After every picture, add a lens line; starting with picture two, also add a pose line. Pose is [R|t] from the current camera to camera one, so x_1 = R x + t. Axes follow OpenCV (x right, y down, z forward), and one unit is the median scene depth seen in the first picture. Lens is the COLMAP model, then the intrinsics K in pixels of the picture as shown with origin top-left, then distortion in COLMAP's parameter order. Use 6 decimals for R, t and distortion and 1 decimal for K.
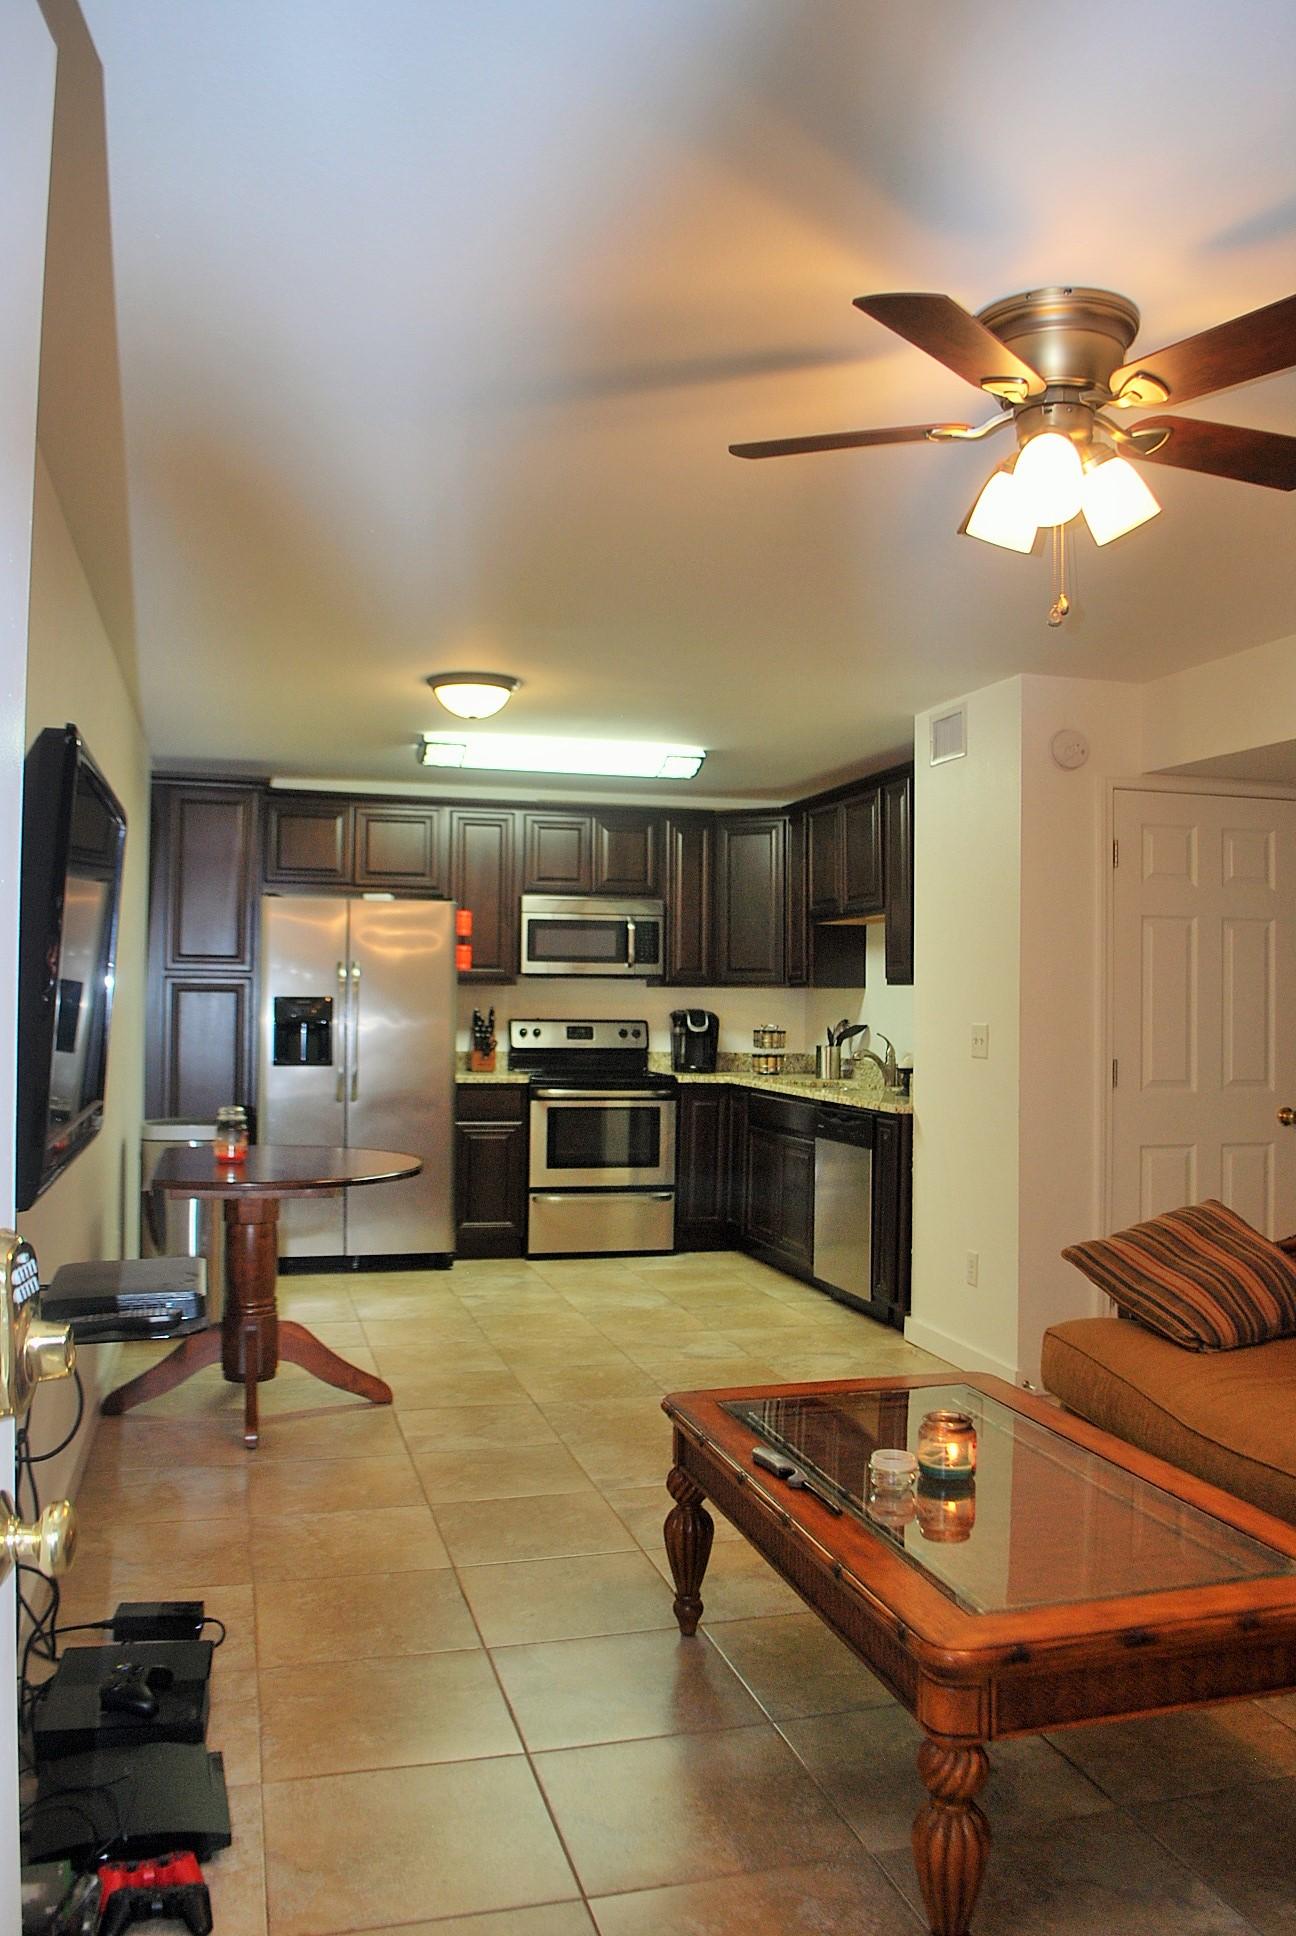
lens RADIAL K [[1533.7, 0, 677.9], [0, 1533.7, 971.5], [0, 0, 1]] dist [-0.073974, -0.001549]
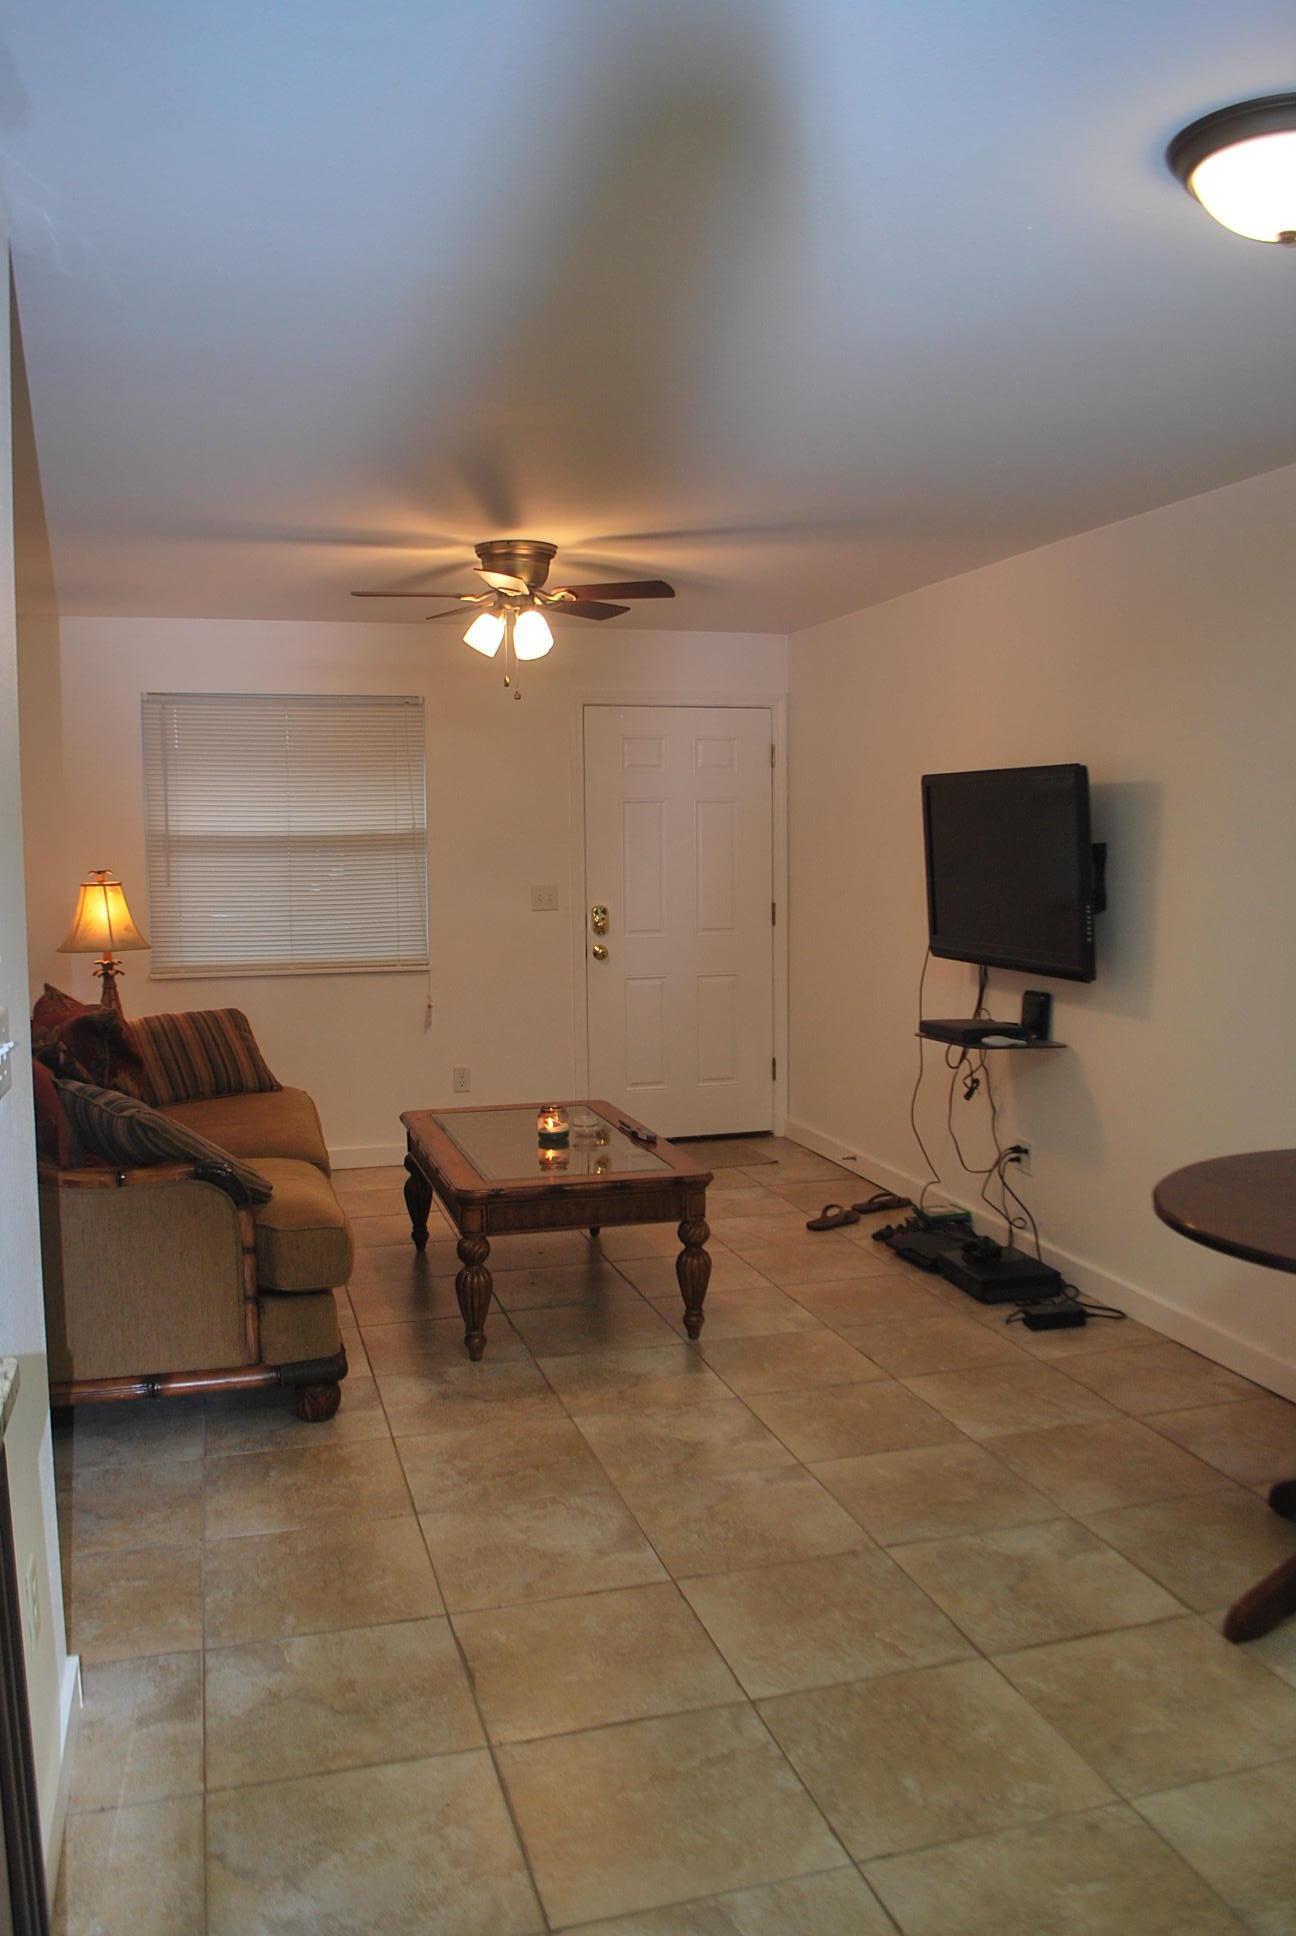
lens RADIAL K [[1533.7, 0, 677.9], [0, 1533.7, 971.5], [0, 0, 1]] dist [-0.073974, -0.001549]
pose [[-0.999879, -0.004624, -0.014852, 0.017600], [-0.005778, 0.996885, 0.078661, -0.006080], [0.014442, 0.078737, -0.996791, 0.970014]]
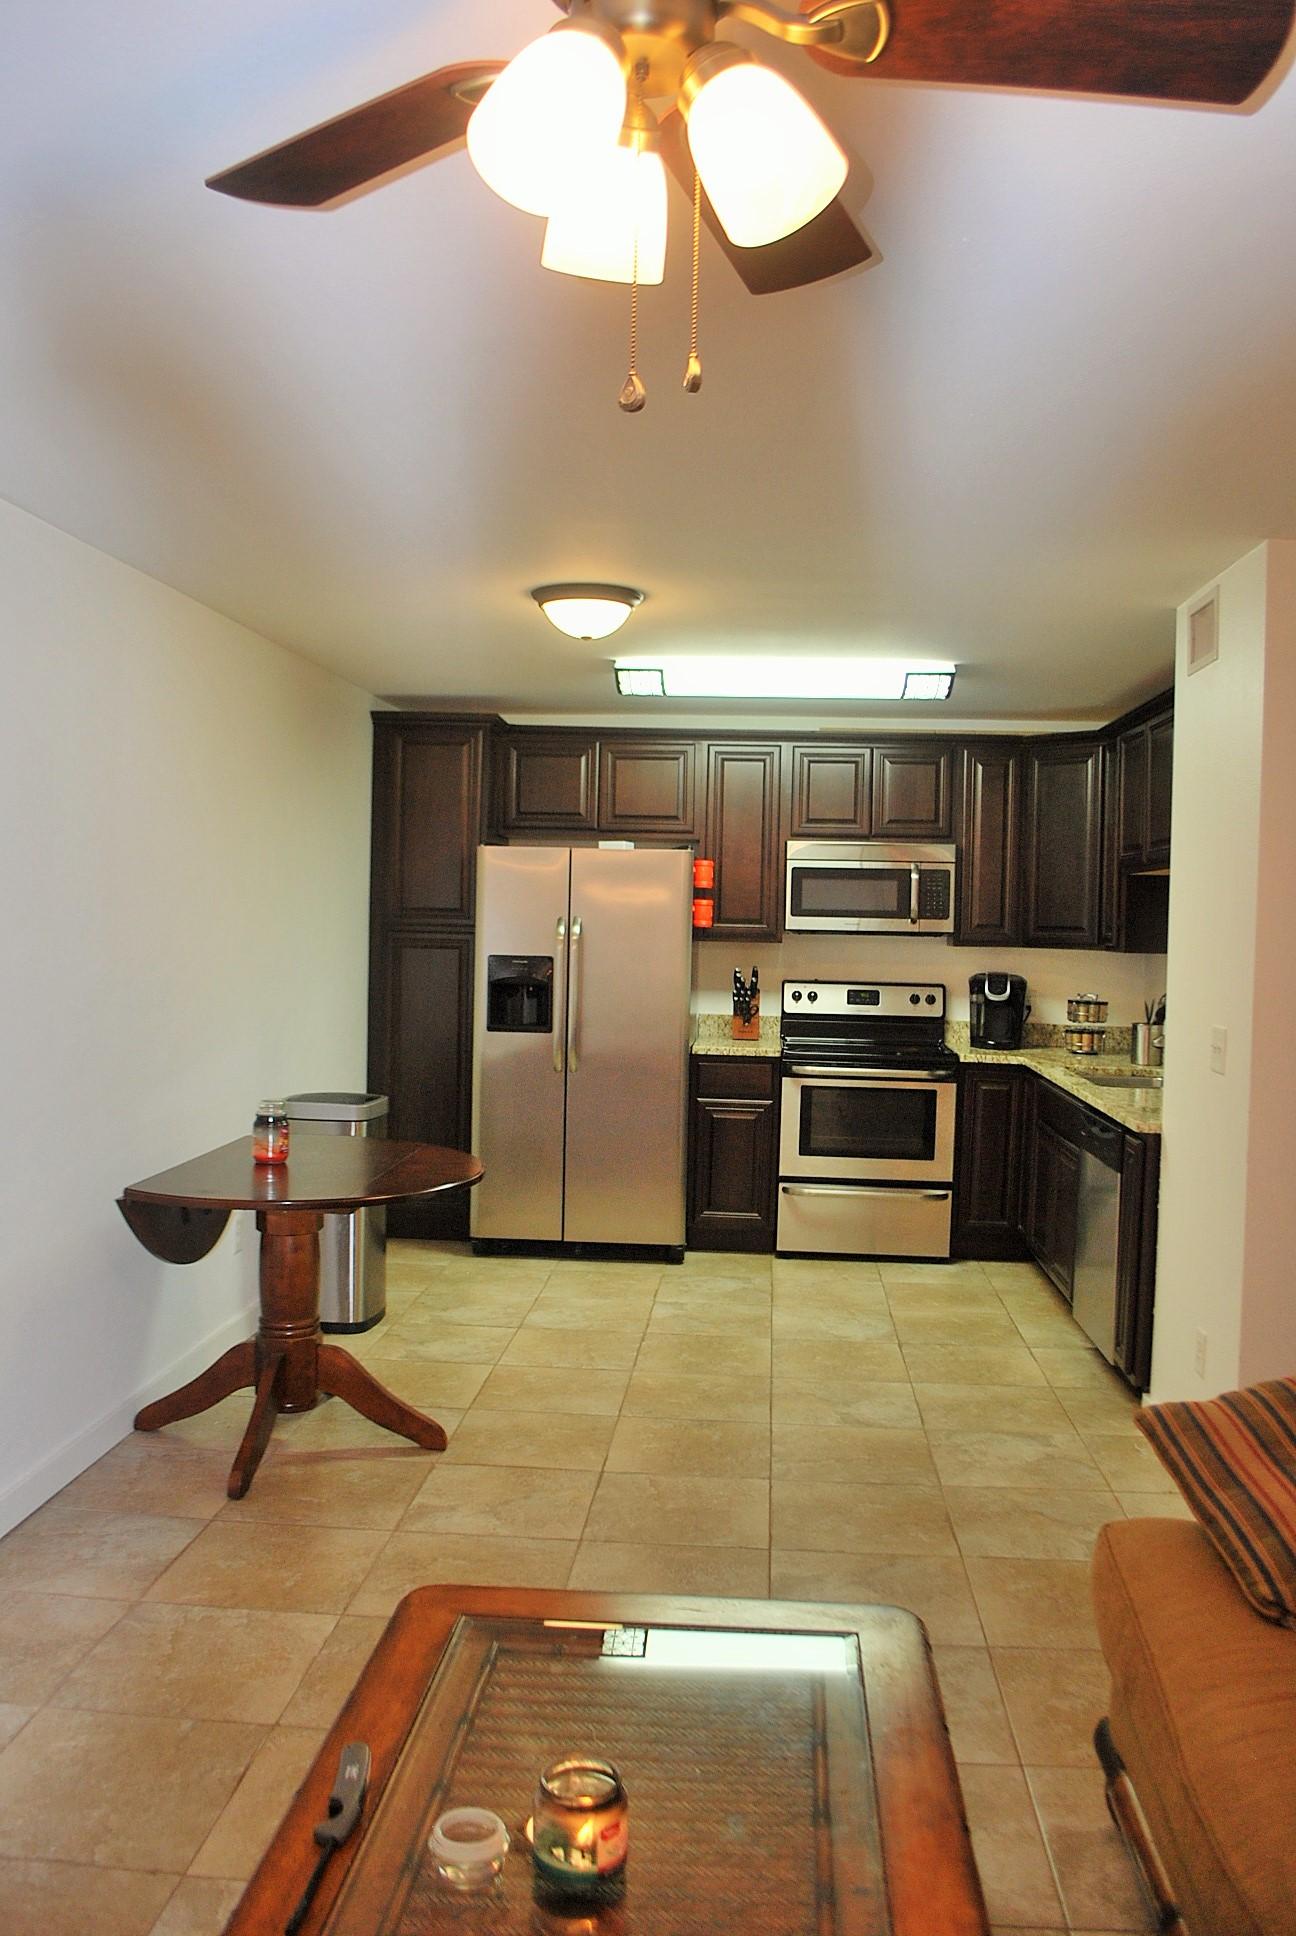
lens RADIAL K [[1533.7, 0, 677.9], [0, 1533.7, 971.5], [0, 0, 1]] dist [-0.073974, -0.001549]
pose [[0.940510, 0.022782, -0.339001, 0.138693], [-0.005856, 0.998688, 0.050869, -0.019234], [0.339715, -0.045858, 0.939410, 0.158679]]
